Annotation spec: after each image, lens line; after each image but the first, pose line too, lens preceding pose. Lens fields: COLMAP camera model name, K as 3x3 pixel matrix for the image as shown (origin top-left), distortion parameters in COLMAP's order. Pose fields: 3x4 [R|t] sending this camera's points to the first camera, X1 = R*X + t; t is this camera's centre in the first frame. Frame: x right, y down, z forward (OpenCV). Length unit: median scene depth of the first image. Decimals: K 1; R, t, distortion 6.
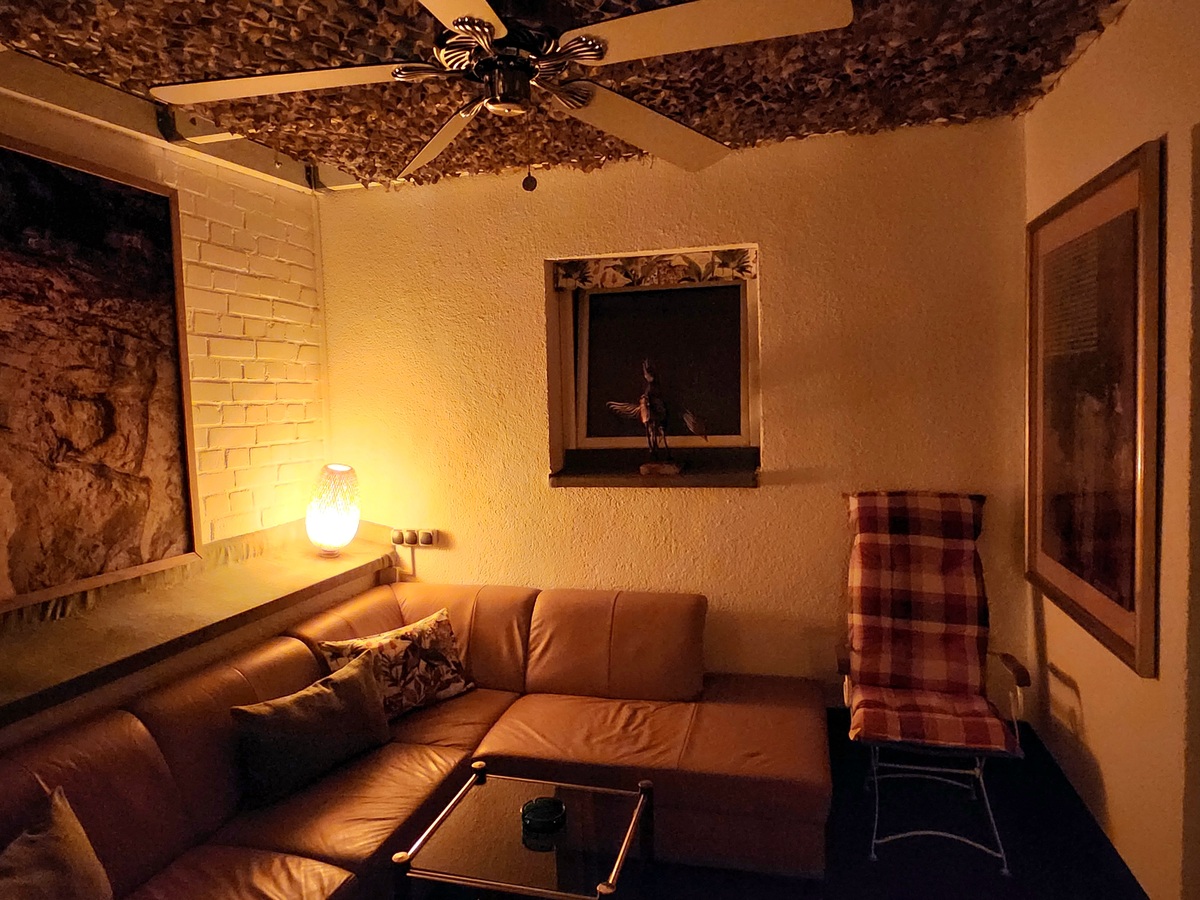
lens RADIAL K [[759.6, 0, 597.6], [0, 759.6, 446.4], [0, 0, 1]] dist [0.003718, 0.001918]
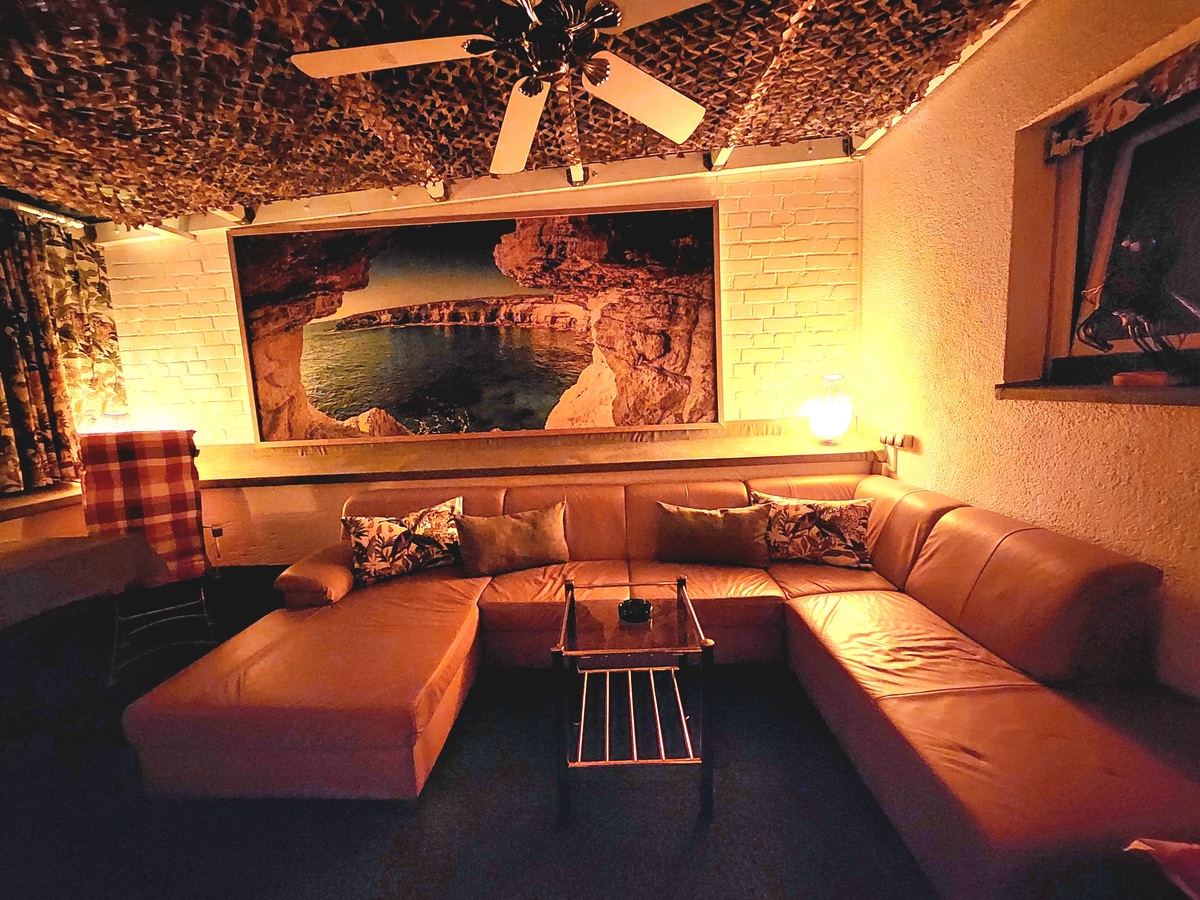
lens RADIAL K [[489.8, 0, 597.8], [0, 489.8, 452.3], [0, 0, 1]] dist [-0.001411, -0.000472]
pose [[0.241419, 0.149373, -0.958856, 0.494518], [-0.022729, 0.988682, 0.148297, 0.051008], [0.970155, -0.014007, 0.242082, 0.500672]]
